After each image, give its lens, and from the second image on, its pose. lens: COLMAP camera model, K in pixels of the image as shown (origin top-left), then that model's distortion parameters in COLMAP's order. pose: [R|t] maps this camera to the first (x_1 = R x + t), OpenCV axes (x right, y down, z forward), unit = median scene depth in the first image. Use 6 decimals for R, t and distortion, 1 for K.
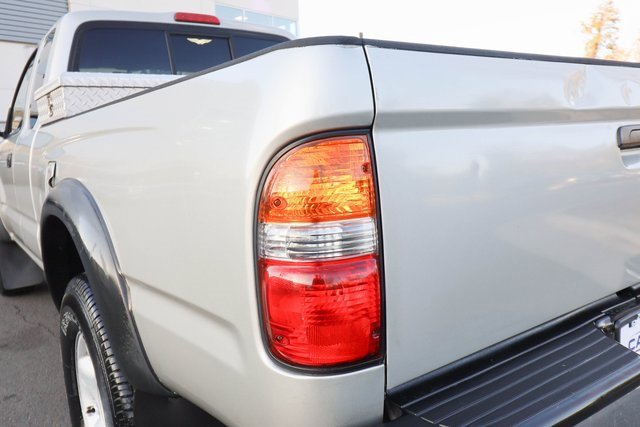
lens RADIAL K [[526.0, 0, 320.0], [0, 526.0, 213.5], [0, 0, 1]] dist [0.001750, -0.002189]
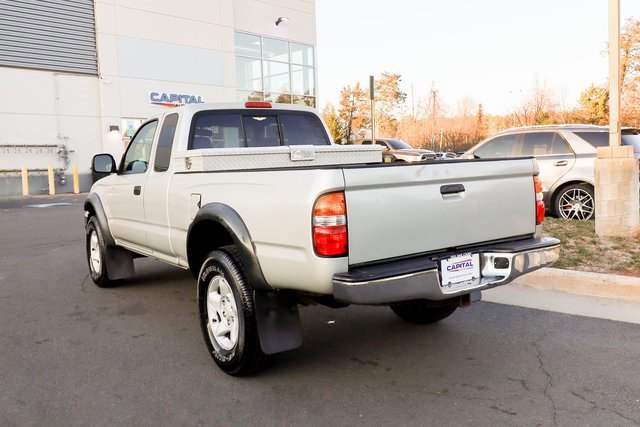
lens RADIAL K [[564.6, 0, 323.6], [0, 564.6, 196.9], [0, 0, 1]] dist [0.004763, 0.001225]
pose [[0.999718, 0.008240, -0.022262, 0.021980], [-0.009910, 0.997061, -0.075974, 0.099291], [0.021570, 0.076173, 0.996861, -1.593072]]
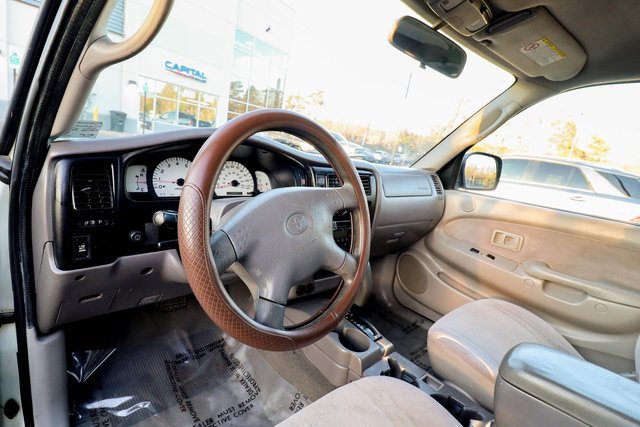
lens RADIAL K [[322.5, 0, 310.1], [0, 322.5, 213.6], [0, 0, 1]] dist [-0.000918, -0.010588]
pose [[0.975590, 0.161358, 0.148958, -1.381620], [-0.173595, 0.982101, 0.073094, -0.476304], [-0.134497, -0.097168, 0.986138, 2.418993]]
